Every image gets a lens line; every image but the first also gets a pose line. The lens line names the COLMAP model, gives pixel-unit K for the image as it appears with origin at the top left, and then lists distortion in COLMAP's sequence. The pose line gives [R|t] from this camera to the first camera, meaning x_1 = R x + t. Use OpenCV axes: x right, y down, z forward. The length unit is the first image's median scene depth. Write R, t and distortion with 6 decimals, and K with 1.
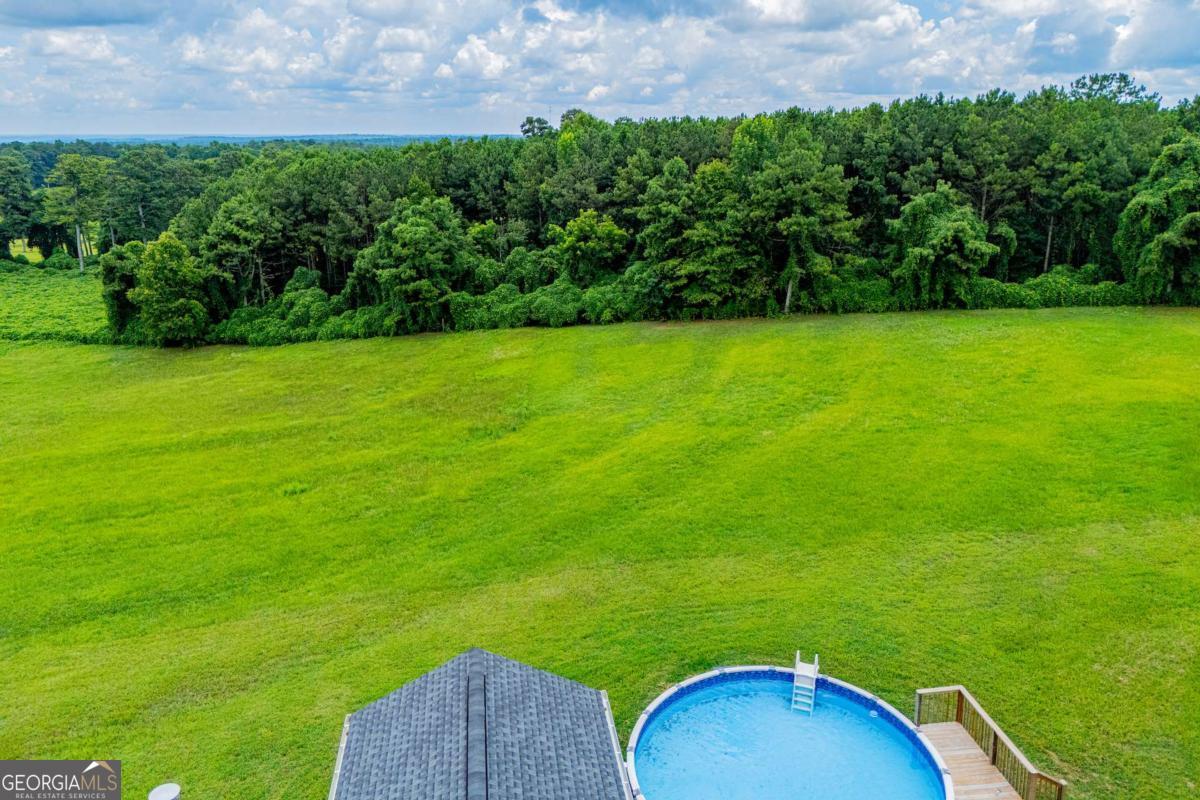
lens RADIAL K [[877.9, 0, 601.1], [0, 877.9, 346.7], [0, 0, 1]] dist [0.052125, -0.038344]
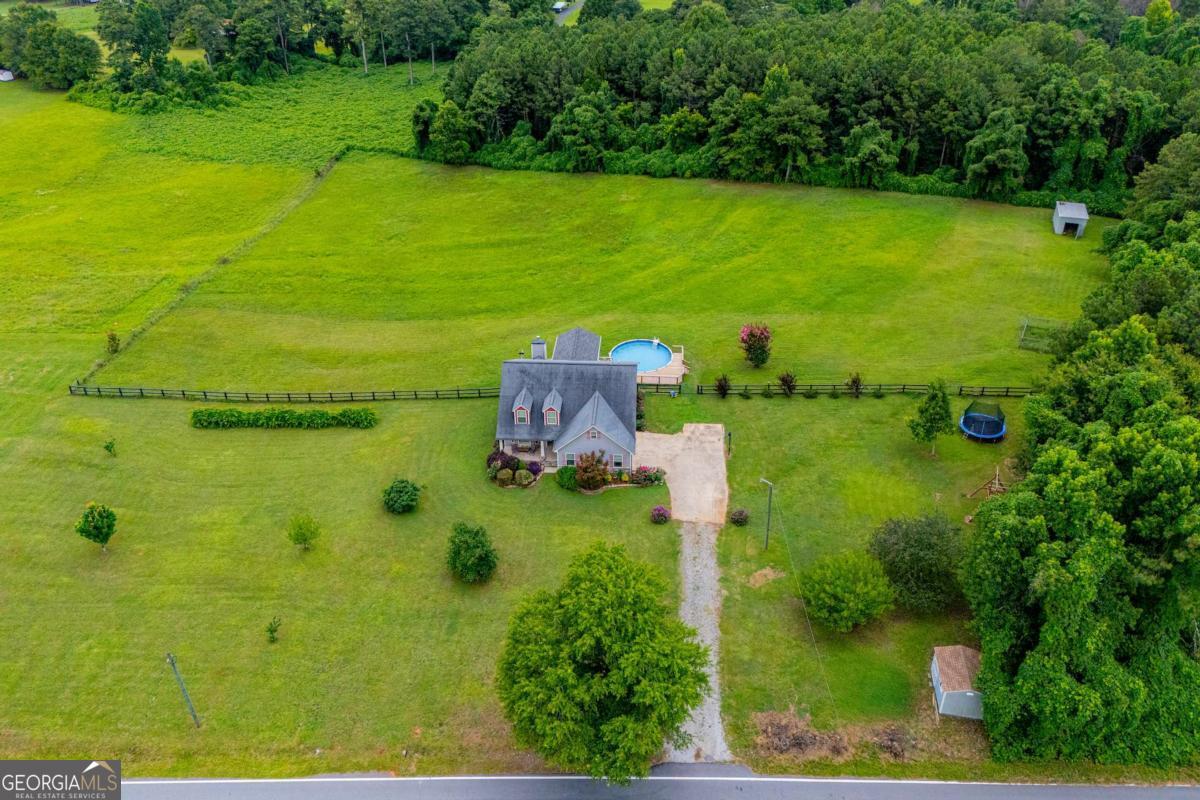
lens RADIAL K [[877.9, 0, 601.1], [0, 877.9, 346.7], [0, 0, 1]] dist [0.052125, -0.038344]
pose [[0.978023, 0.101579, -0.182080, 0.190959], [-0.042177, 0.951627, 0.304346, -0.232644], [0.204187, -0.289978, 0.934997, -0.790973]]
